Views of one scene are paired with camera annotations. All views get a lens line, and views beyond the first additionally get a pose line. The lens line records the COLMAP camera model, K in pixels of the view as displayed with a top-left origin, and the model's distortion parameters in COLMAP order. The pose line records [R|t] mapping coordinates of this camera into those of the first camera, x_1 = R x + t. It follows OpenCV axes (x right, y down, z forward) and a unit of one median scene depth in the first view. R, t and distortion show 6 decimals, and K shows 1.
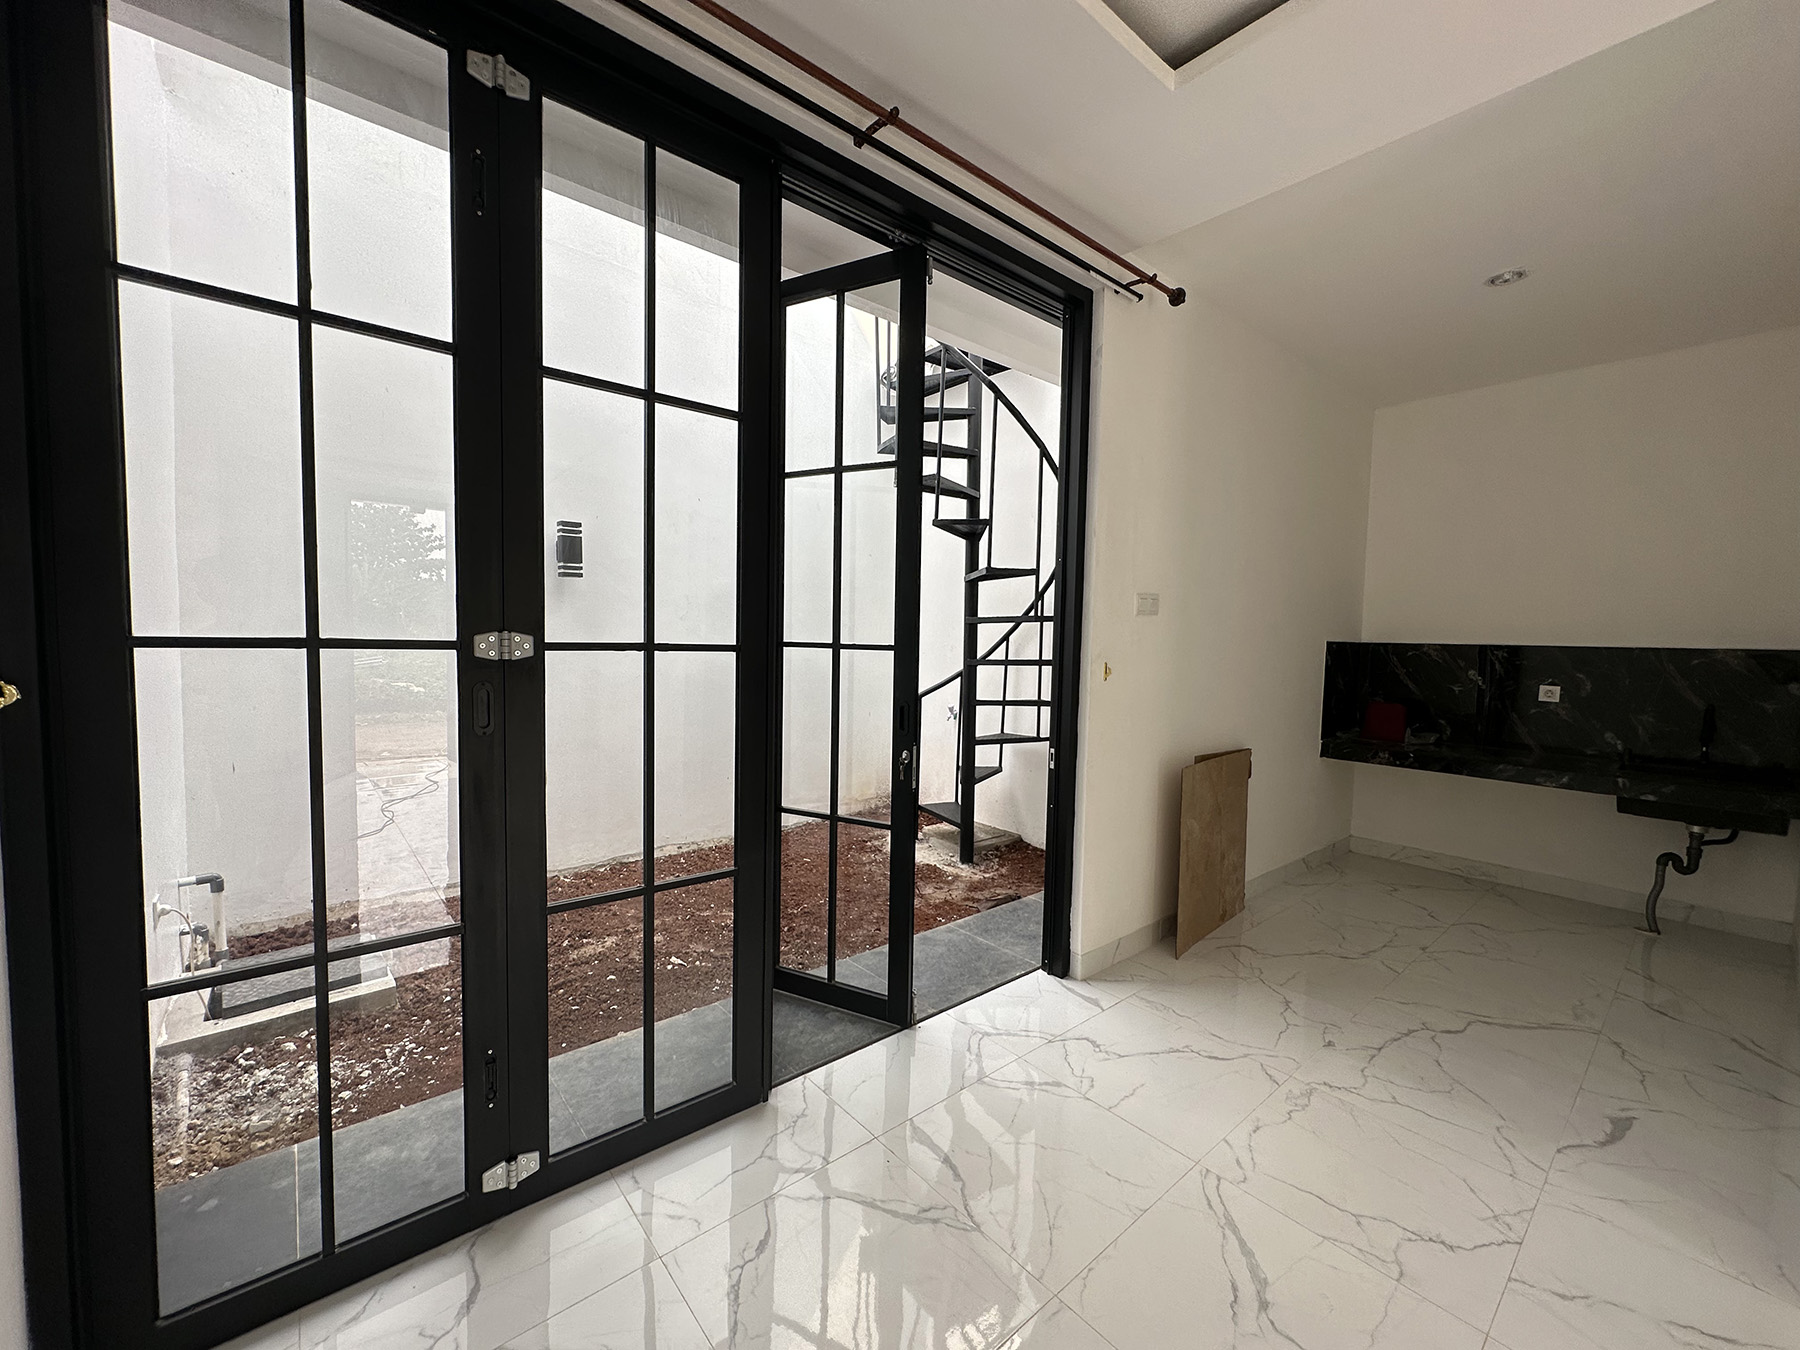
lens RADIAL K [[718.6, 0, 898.5], [0, 718.6, 675.9], [0, 0, 1]] dist [-0.000175, -0.000276]
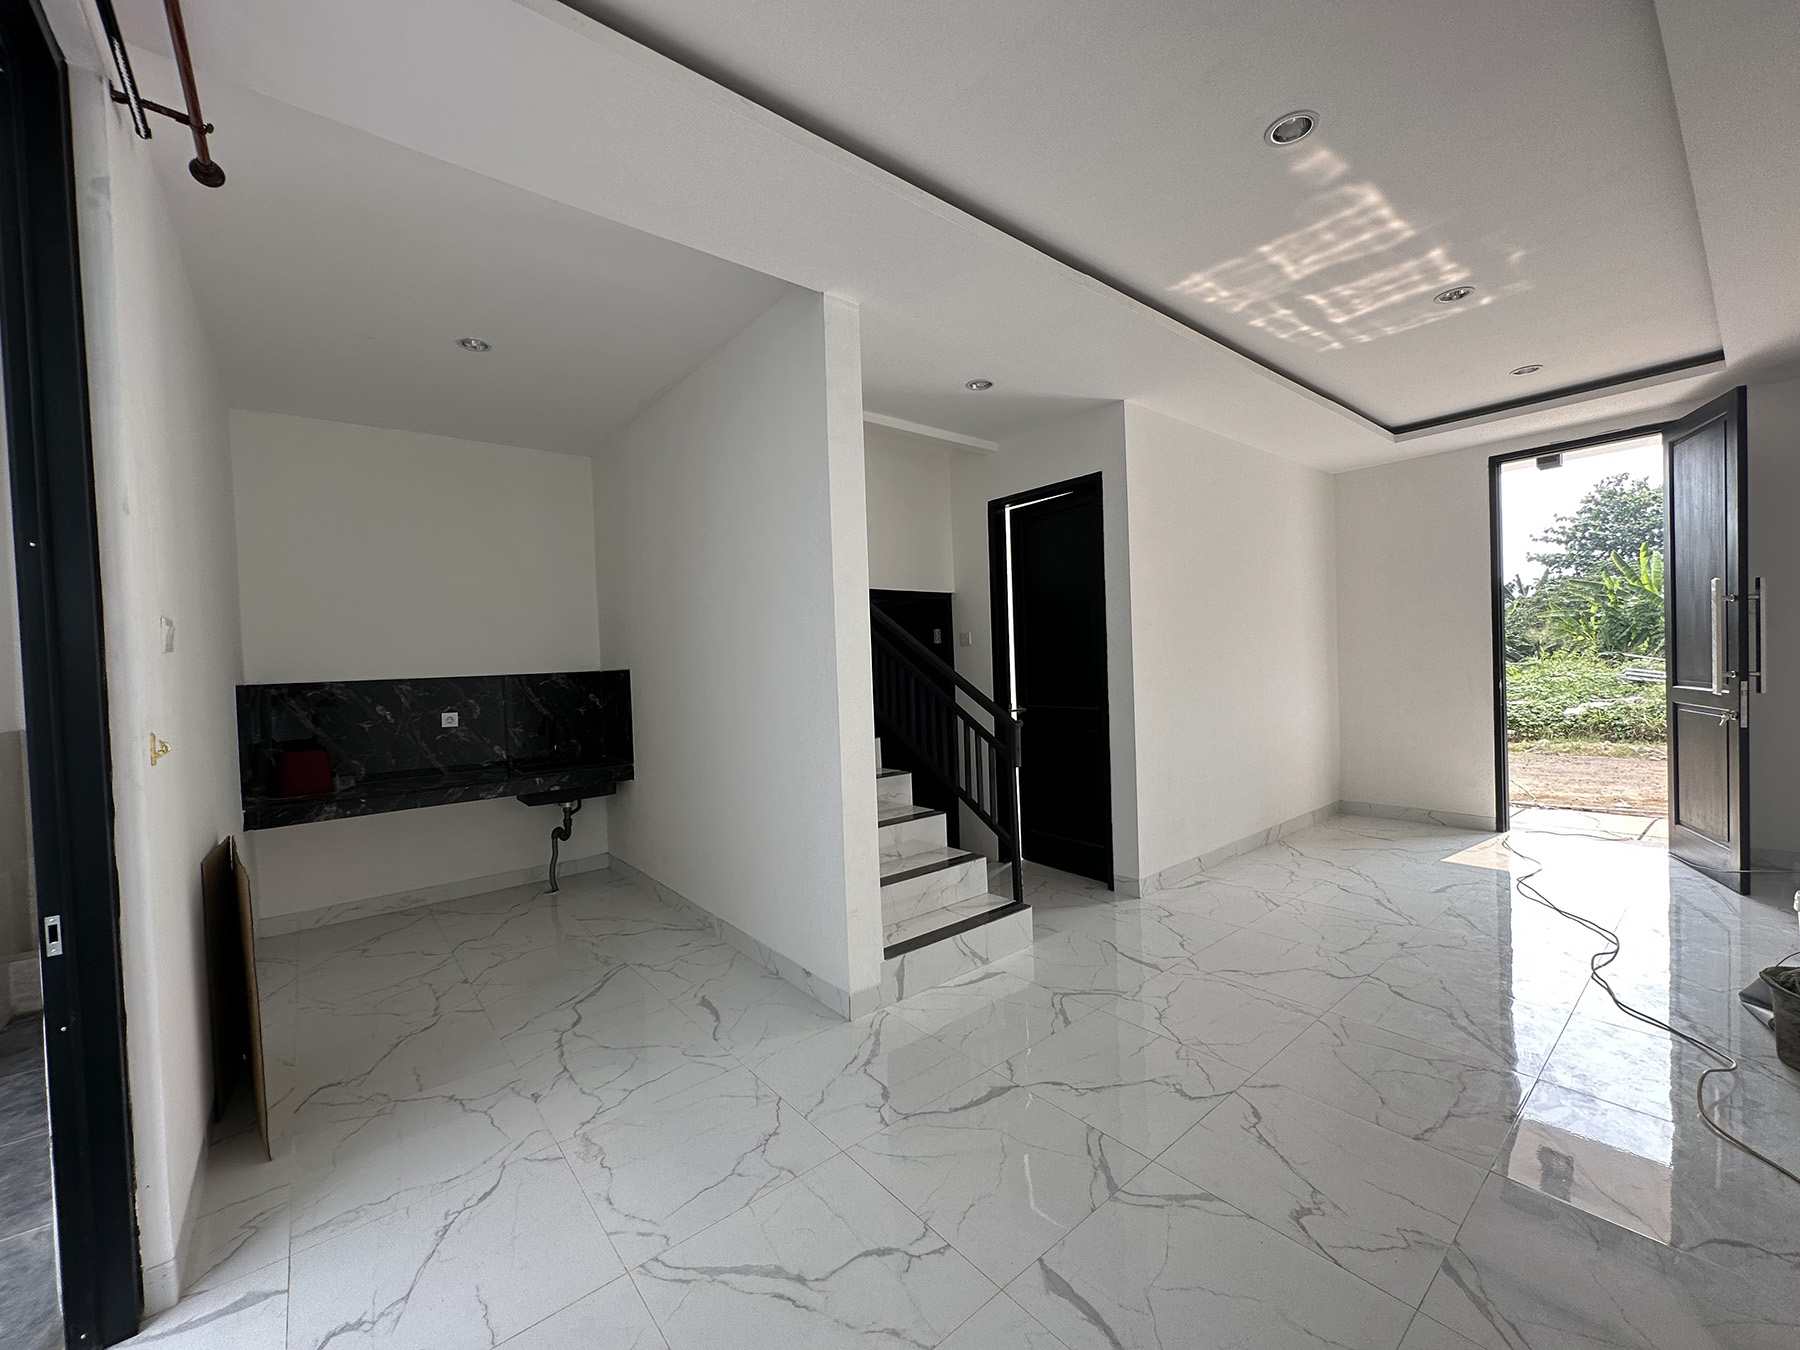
lens RADIAL K [[718.6, 0, 898.5], [0, 718.6, 673.4], [0, 0, 1]] dist [-0.000175, -0.000276]
pose [[0.013887, -0.038622, 0.999157, -0.323838], [0.095557, 0.994732, 0.037123, -0.035521], [-0.995327, 0.094961, 0.017504, 0.451053]]
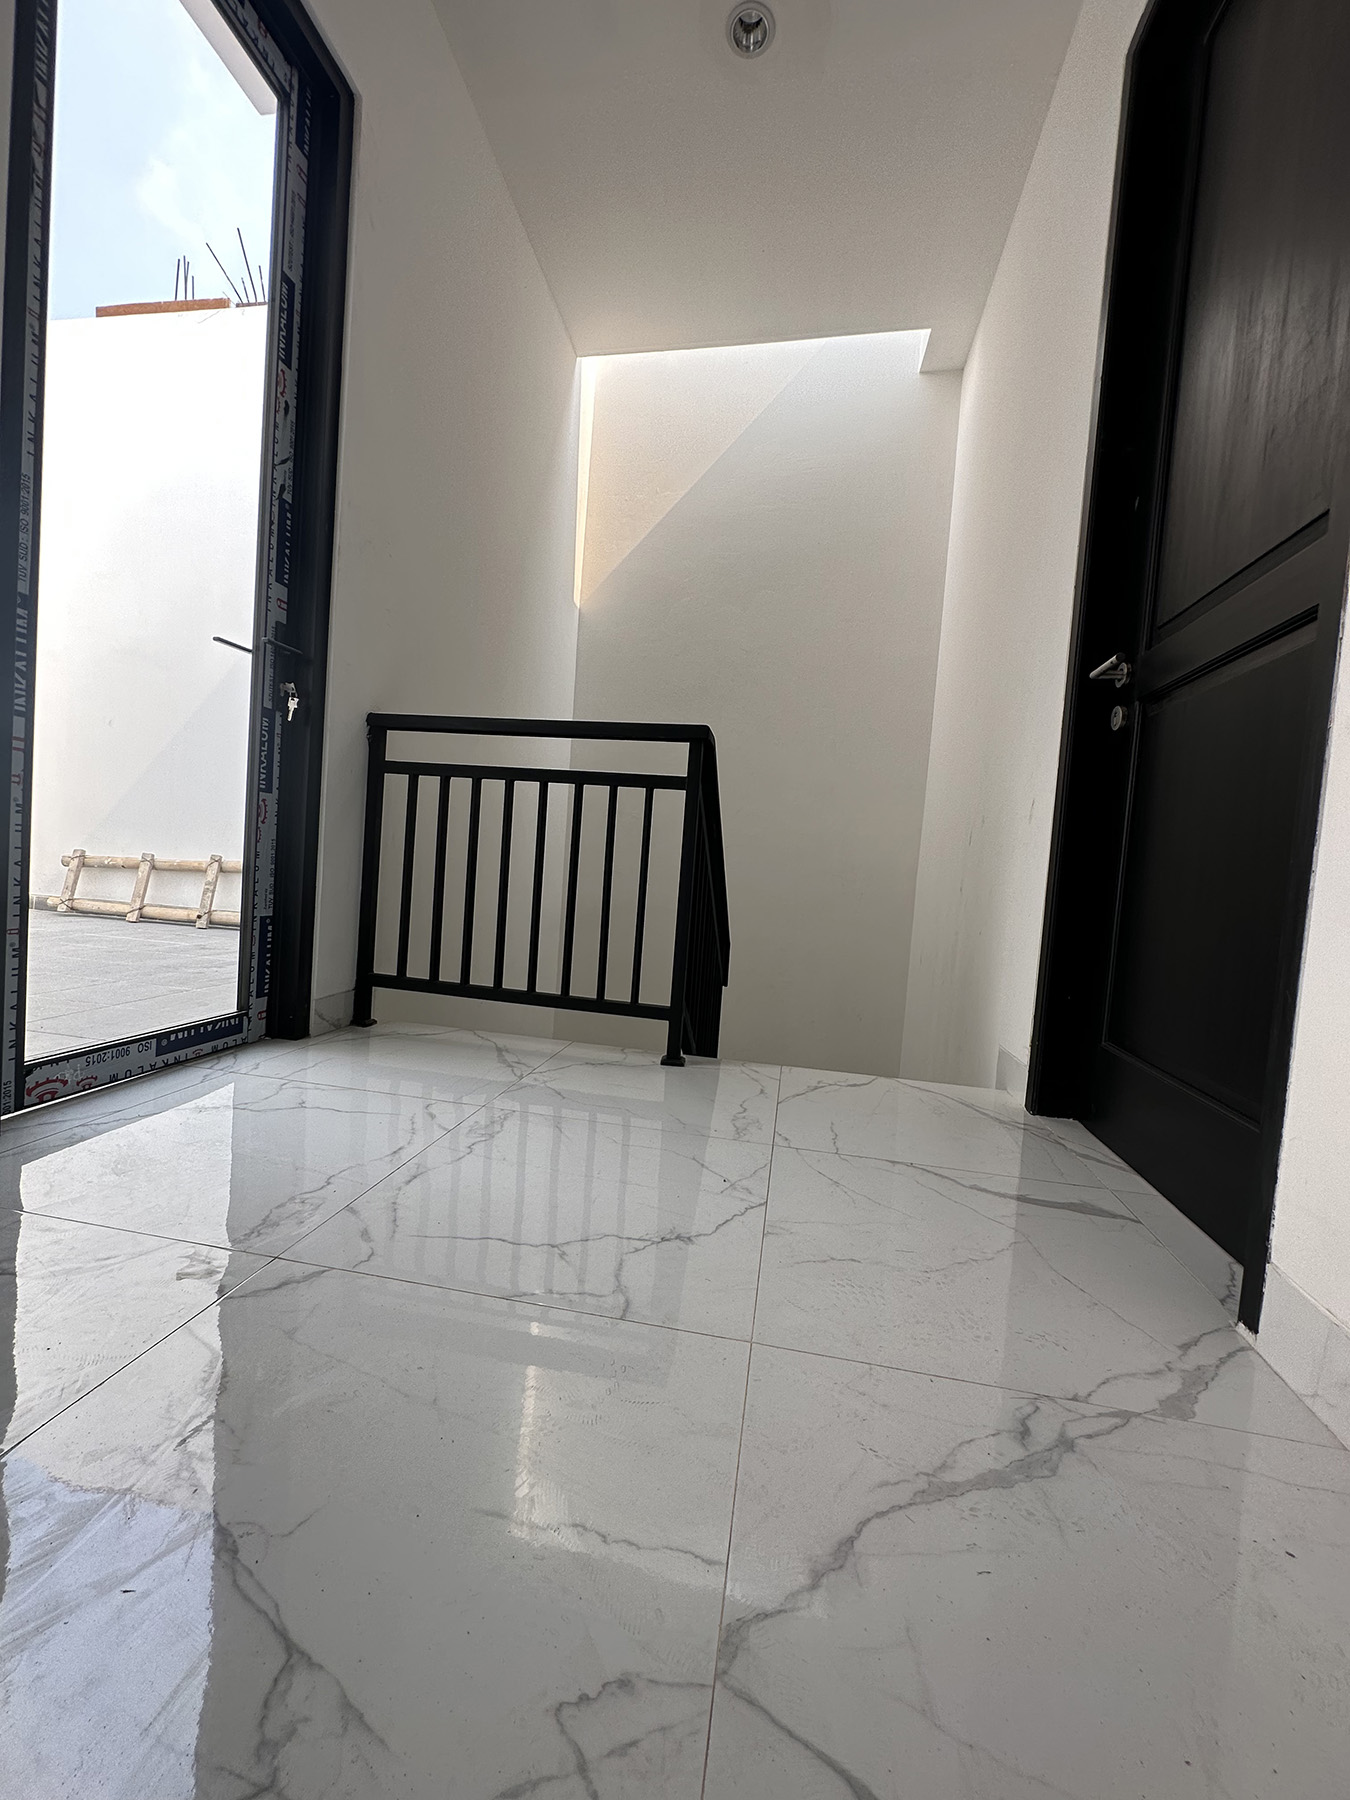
lens RADIAL K [[718.6, 0, 676.1], [0, 718.6, 897.5], [0, 0, 1]] dist [-0.000175, -0.000276]
pose [[0.765279, -0.004657, 0.643682, 0.240742], [-0.012112, 0.999693, 0.021632, 0.324309], [-0.643585, -0.024351, 0.764987, 0.358941]]
